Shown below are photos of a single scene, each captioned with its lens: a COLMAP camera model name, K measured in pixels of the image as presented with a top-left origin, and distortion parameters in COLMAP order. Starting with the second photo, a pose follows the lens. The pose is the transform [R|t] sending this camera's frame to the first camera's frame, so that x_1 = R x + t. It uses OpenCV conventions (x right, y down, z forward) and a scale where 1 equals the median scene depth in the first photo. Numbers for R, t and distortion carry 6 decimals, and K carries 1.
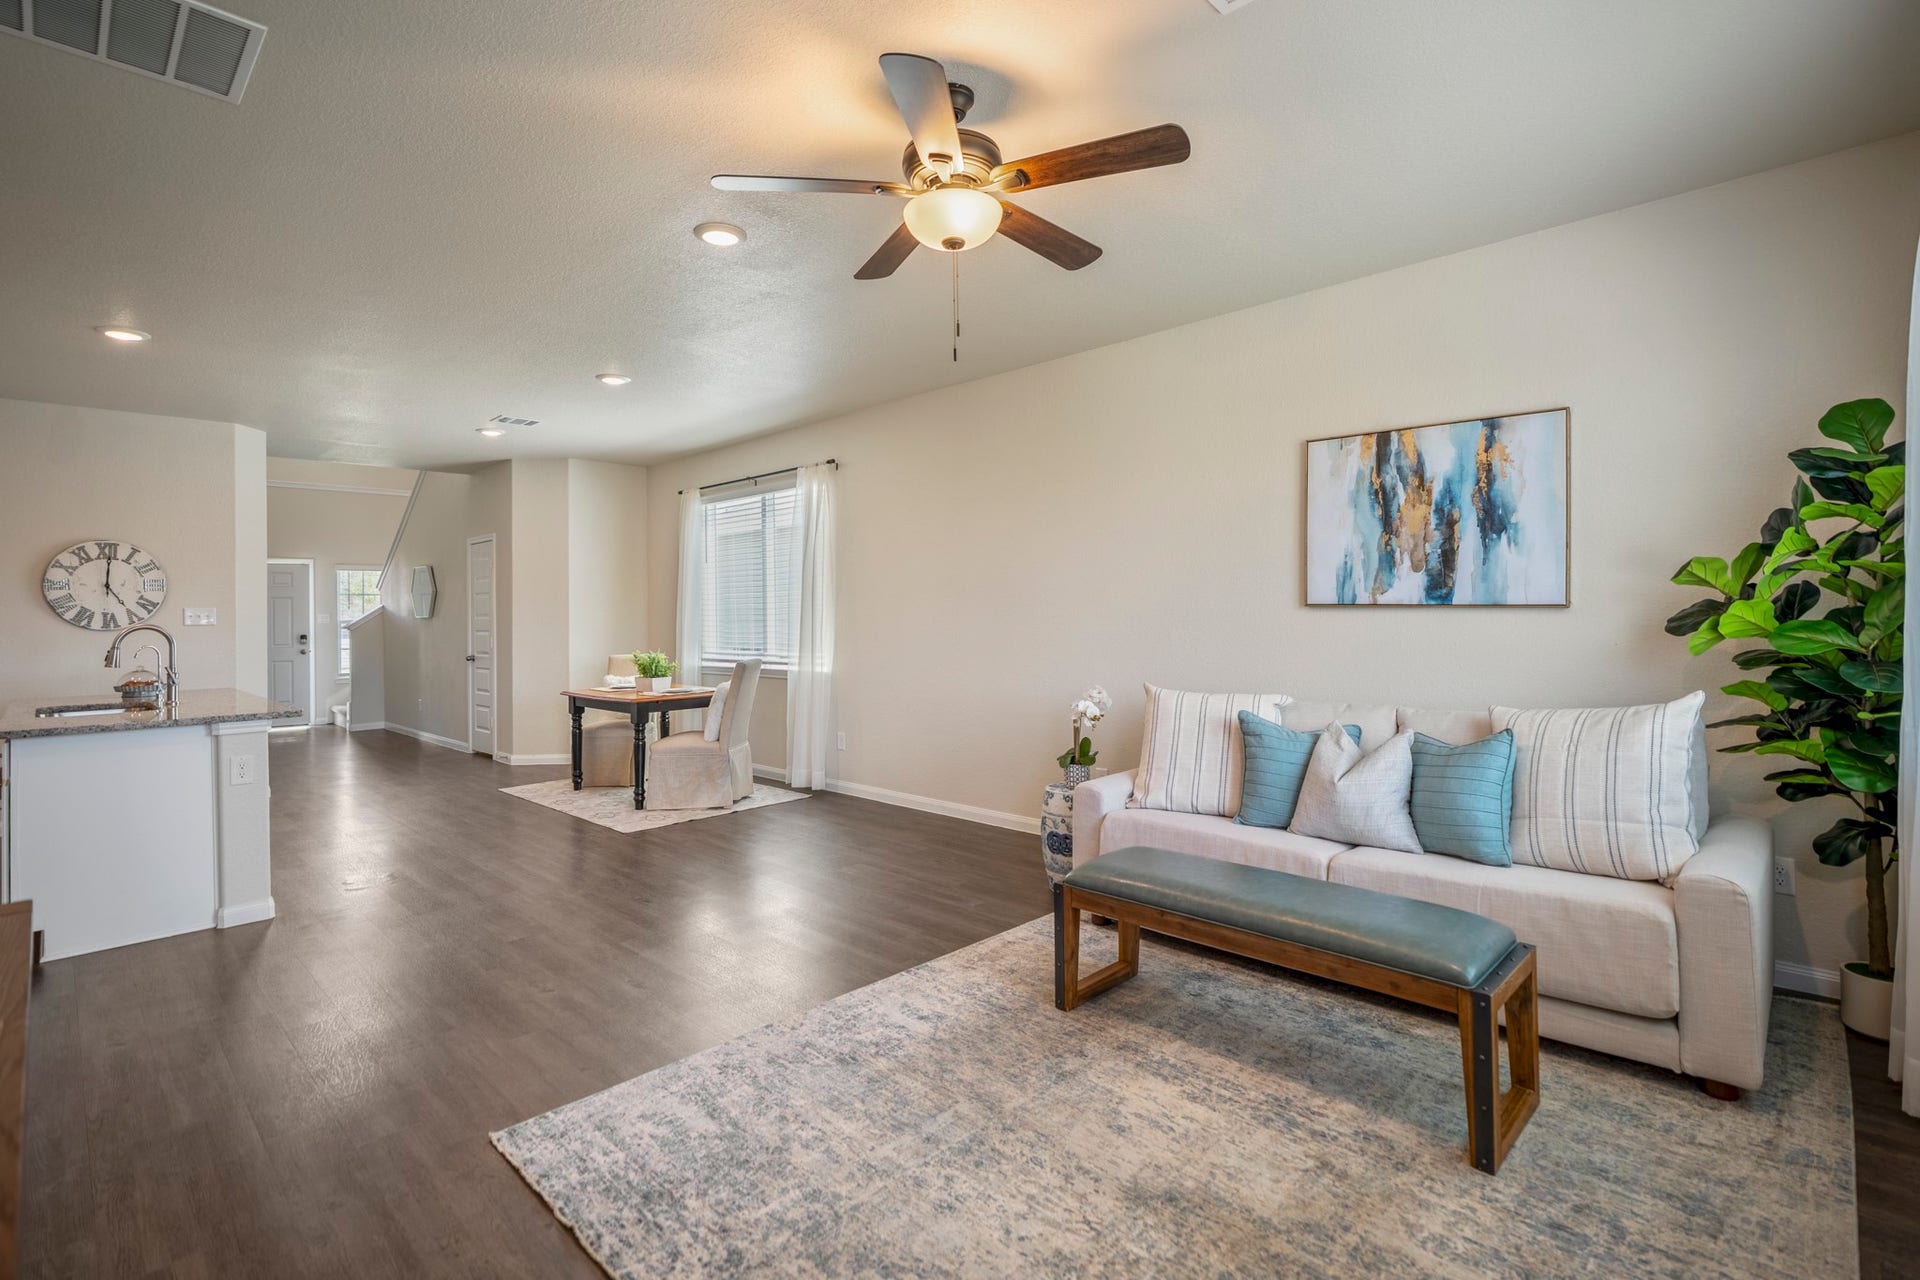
lens RADIAL K [[835.7, 0, 959.3], [0, 835.7, 596.7], [0, 0, 1]] dist [-0.020273, -0.000070]
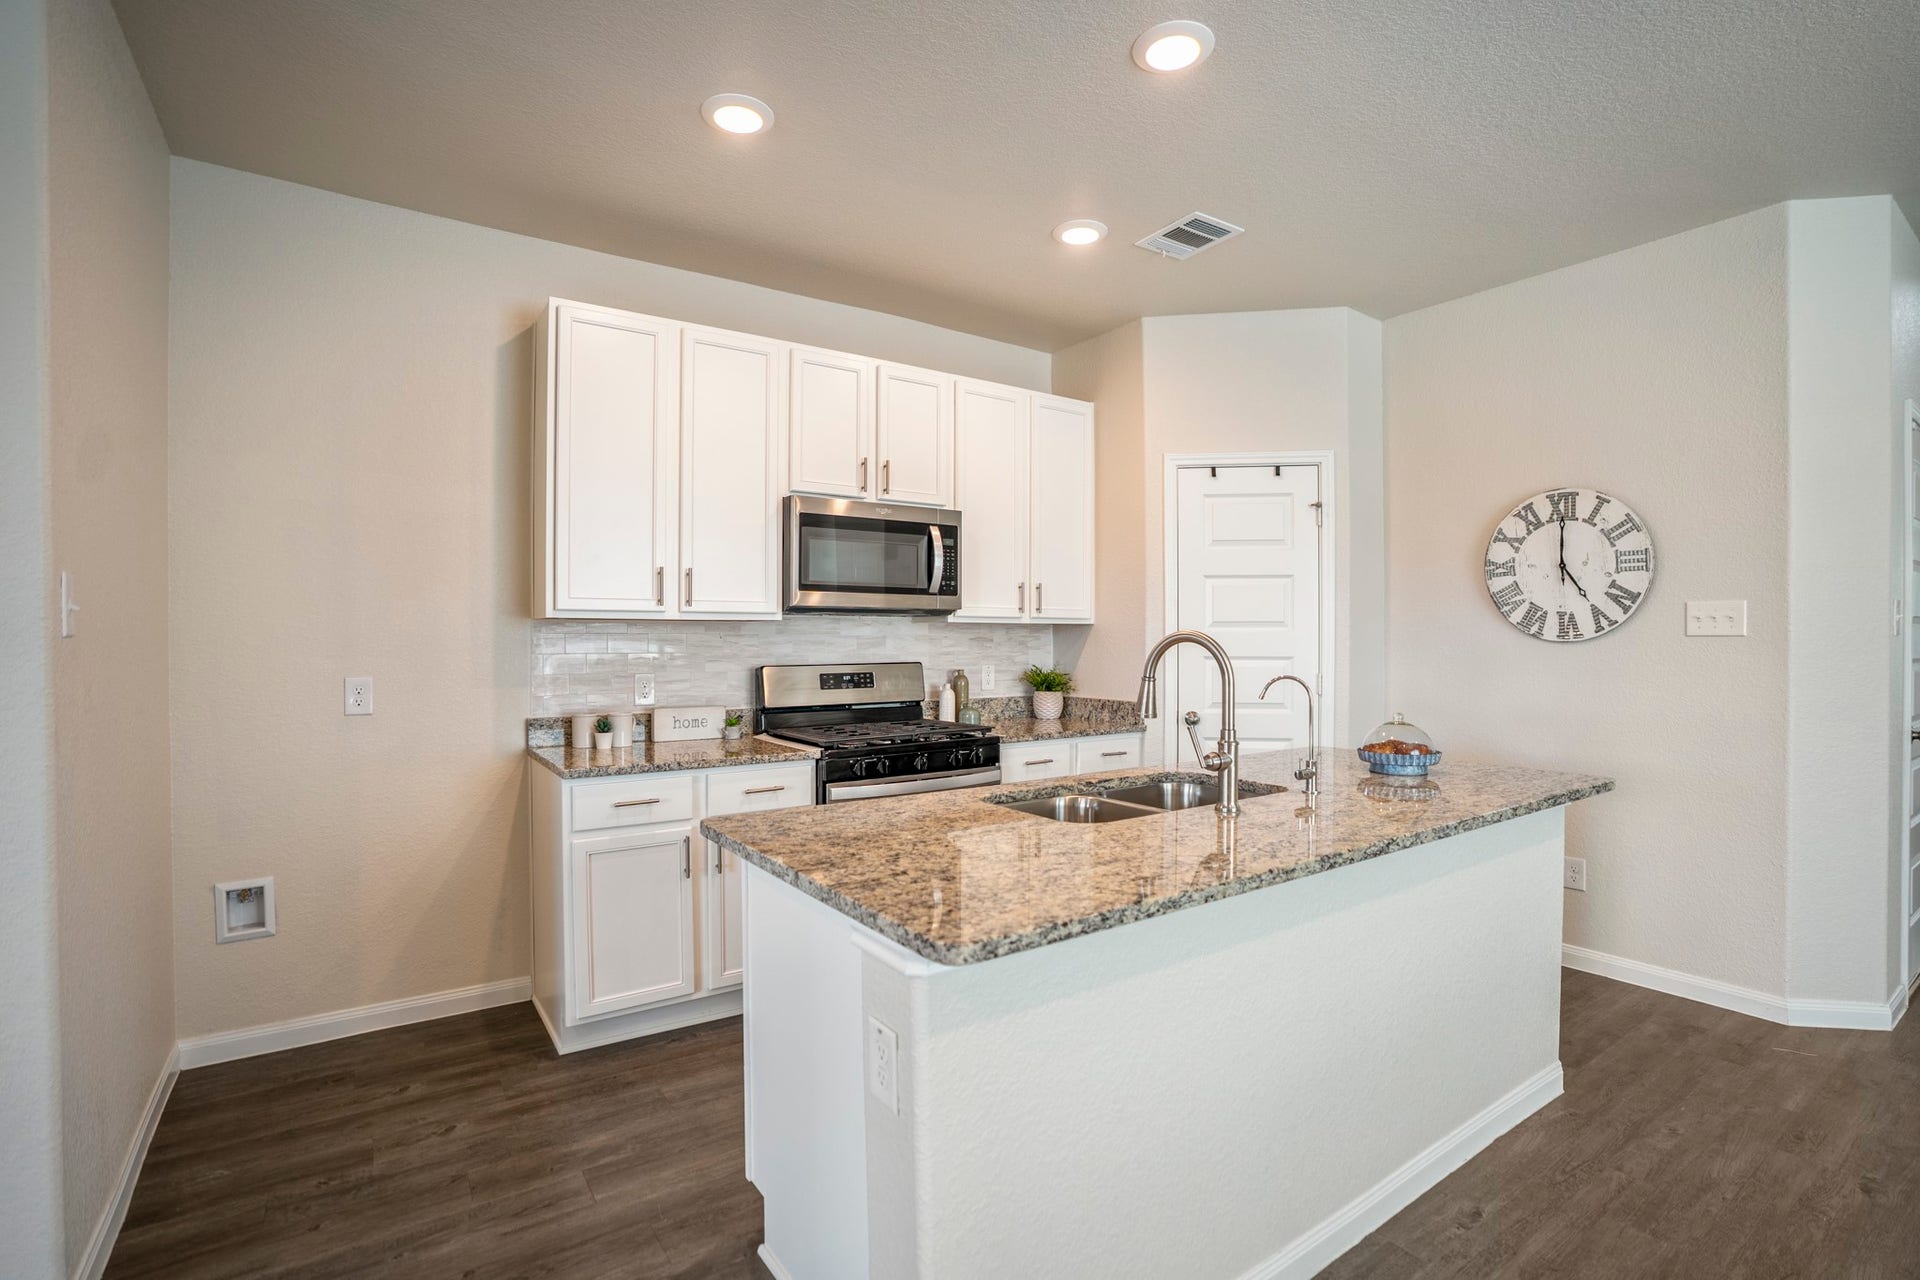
lens RADIAL K [[892.0, 0, 960.0], [0, 892.0, 640.0], [0, 0, 1]] dist [-0.052040, 0.001389]
pose [[-0.205176, 0.020707, -0.978506, -0.341162], [0.019775, 0.999660, 0.017008, 0.020441], [0.978525, -0.015860, -0.205515, 0.701855]]
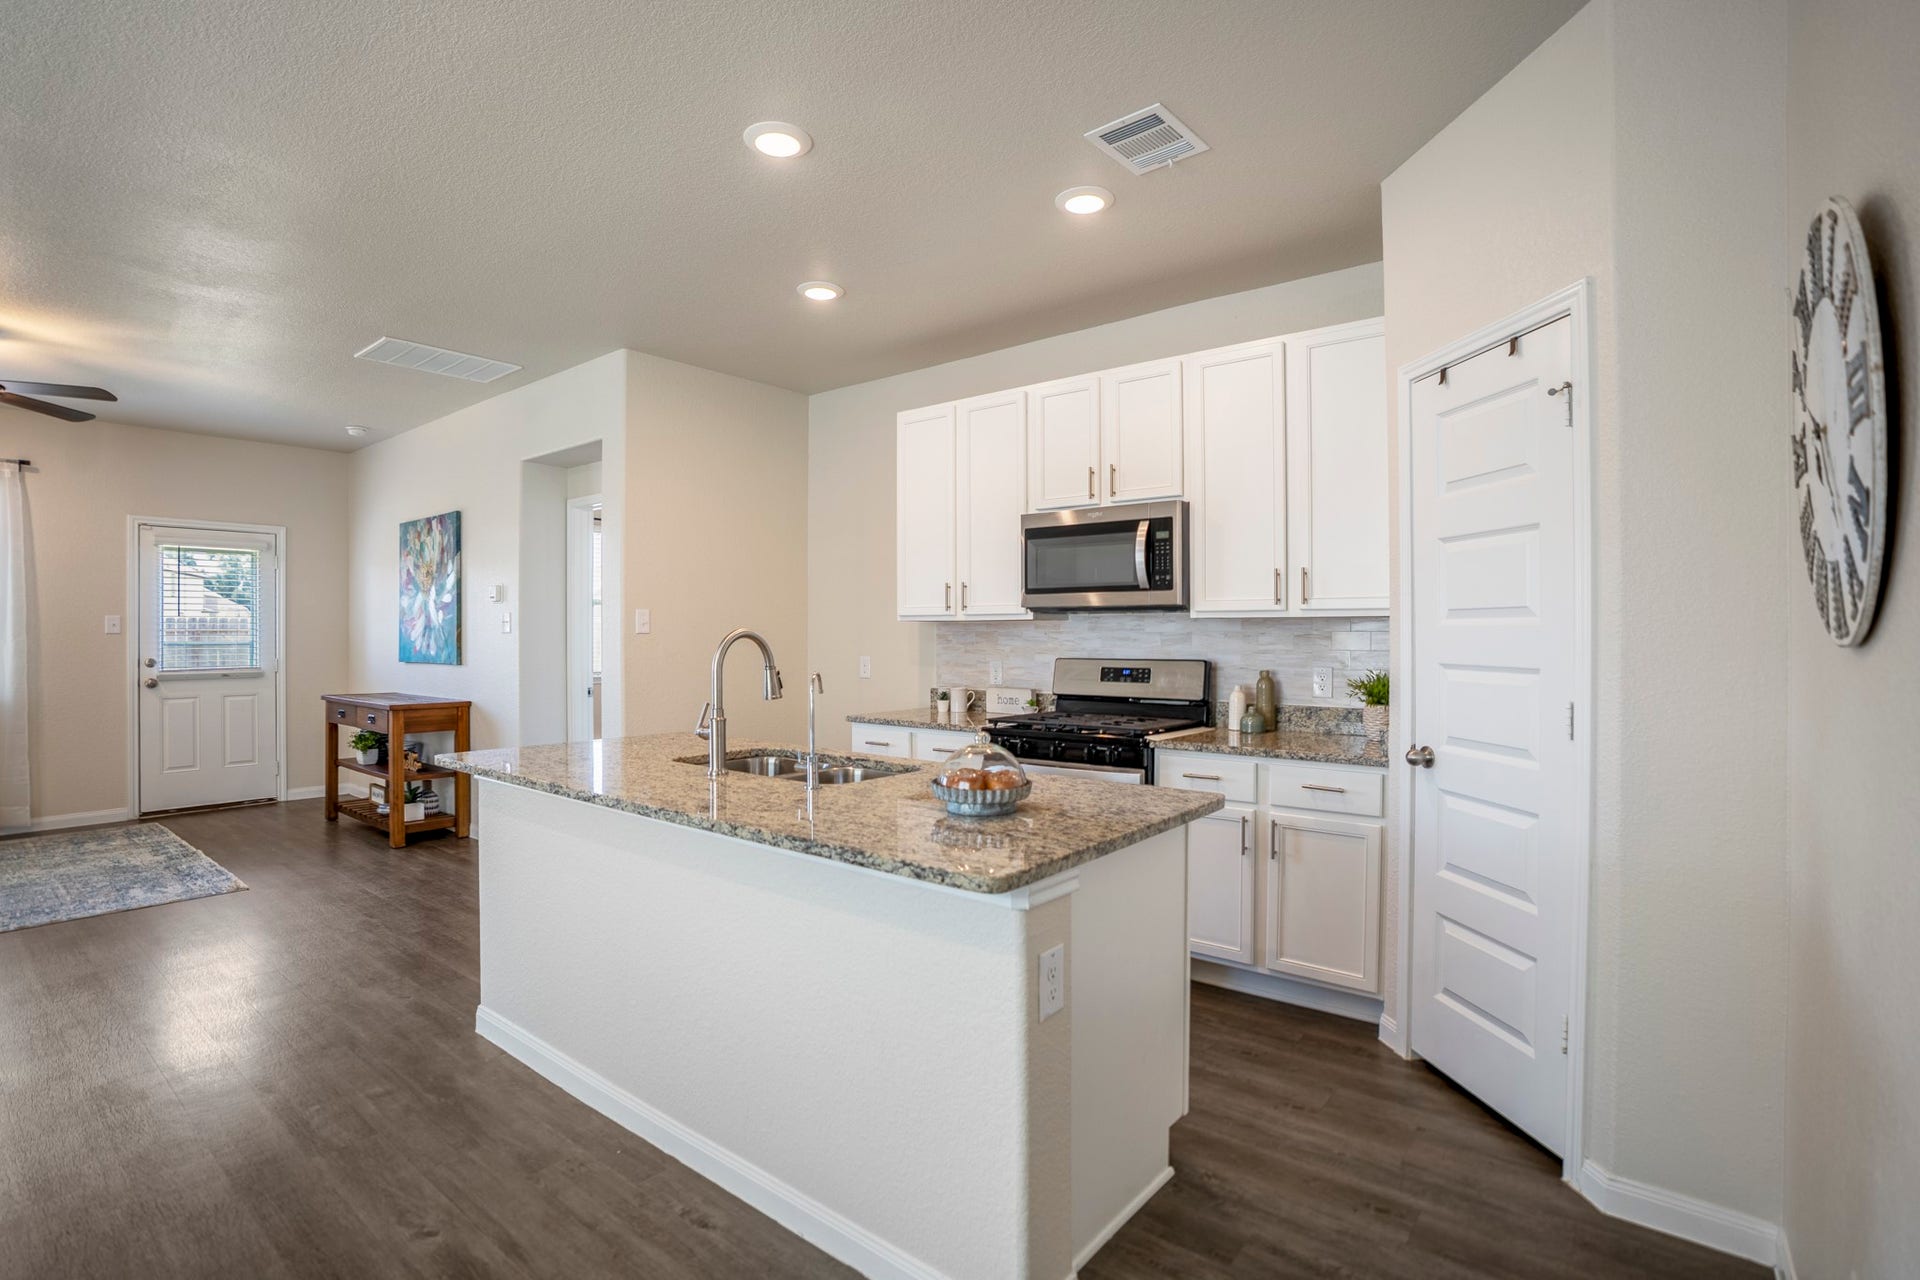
lens RADIAL K [[907.8, 0, 960.3], [0, 907.8, 631.5], [0, 0, 1]] dist [-0.071255, 0.030031]
pose [[-0.997367, 0.019064, -0.069964, -0.808296], [0.020262, 0.999659, -0.016454, 0.035887], [0.069627, -0.017828, -0.997414, 1.200097]]
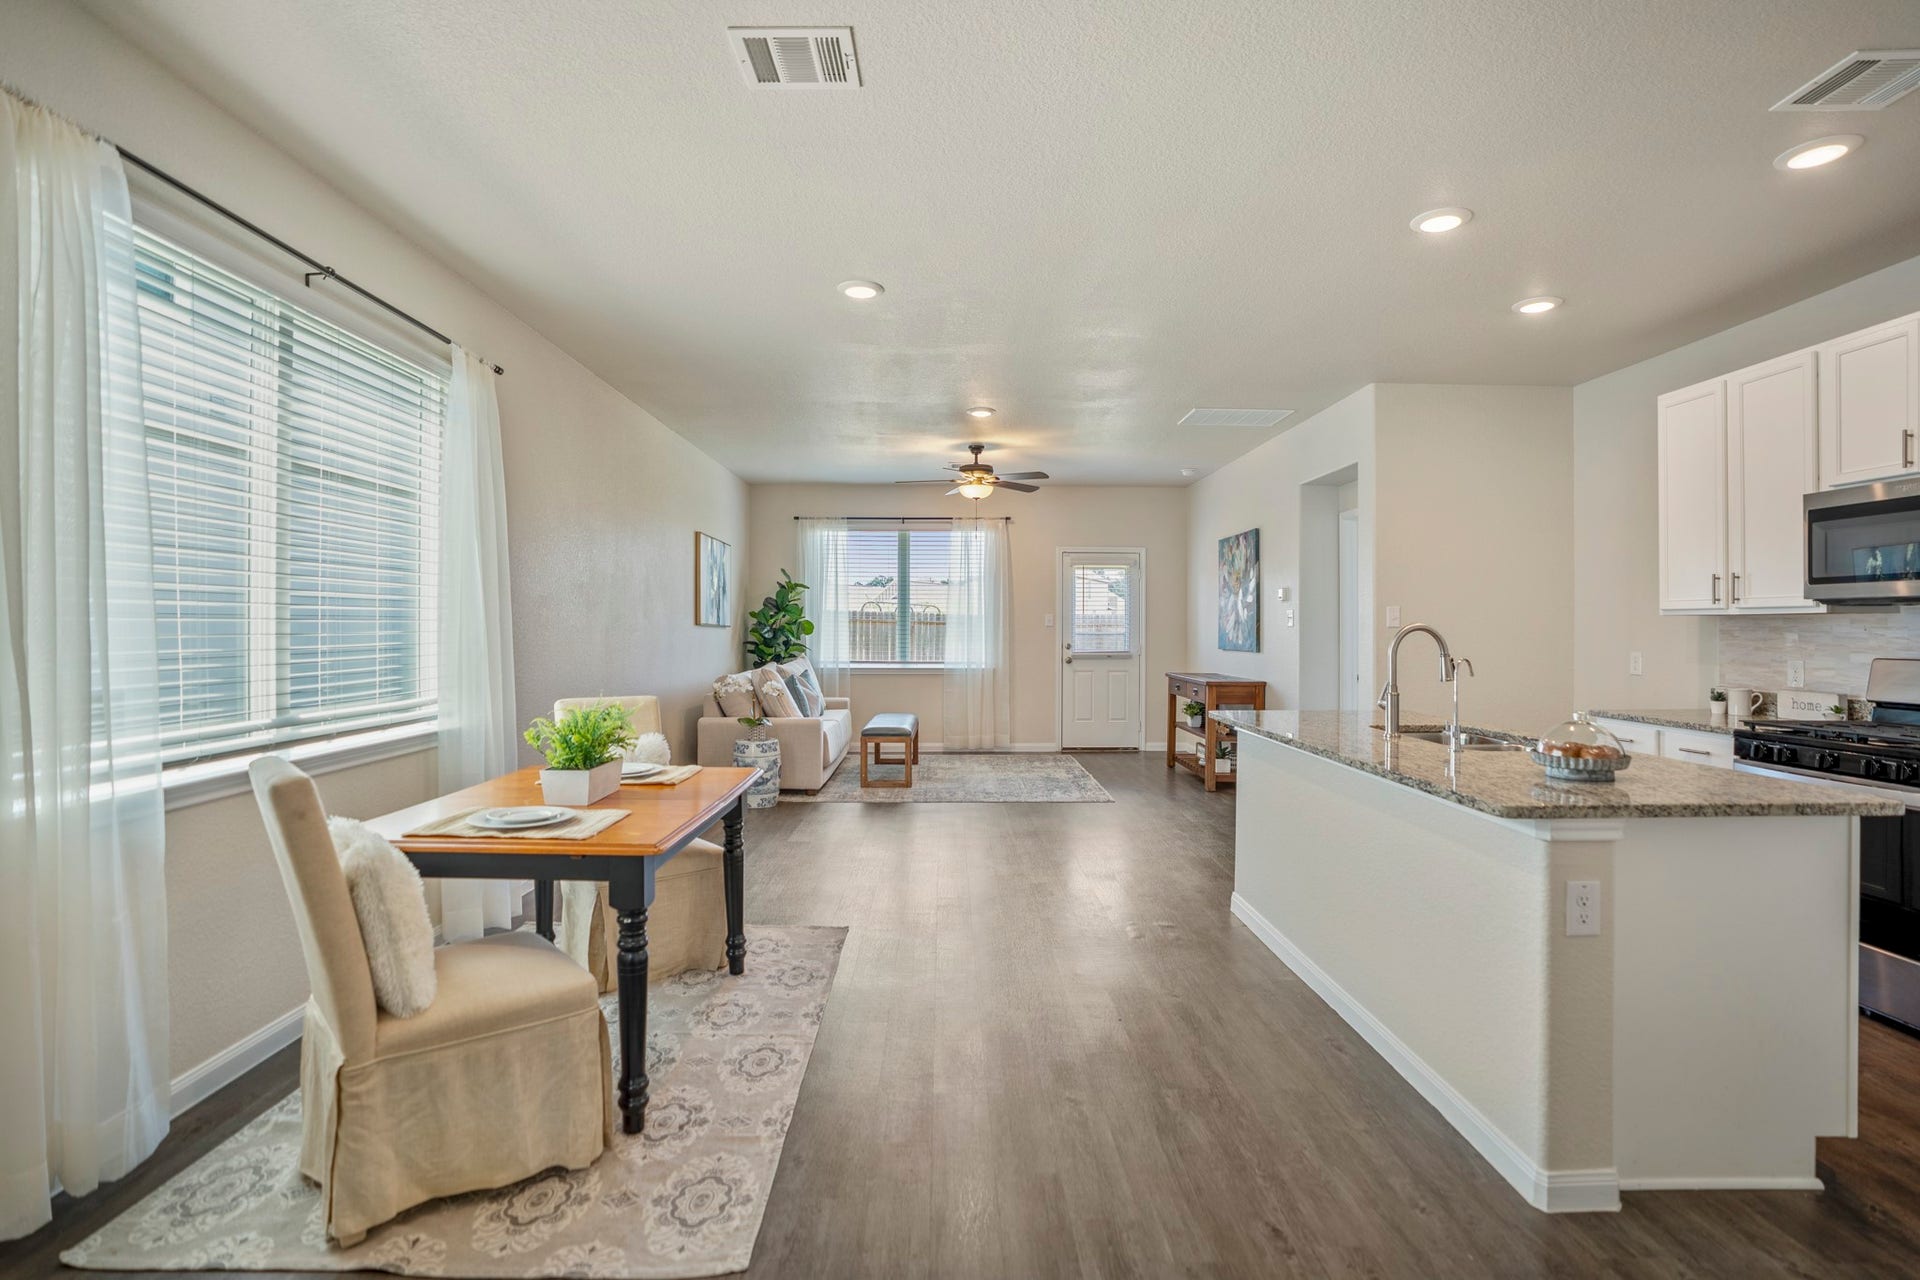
lens RADIAL K [[907.8, 0, 960.3], [0, 907.8, 631.5], [0, 0, 1]] dist [-0.071255, 0.030031]
pose [[-0.691853, 0.012171, 0.721936, -0.941674], [-0.002237, 0.999817, -0.018999, 0.041660], [-0.722035, -0.014759, -0.691699, 1.338075]]
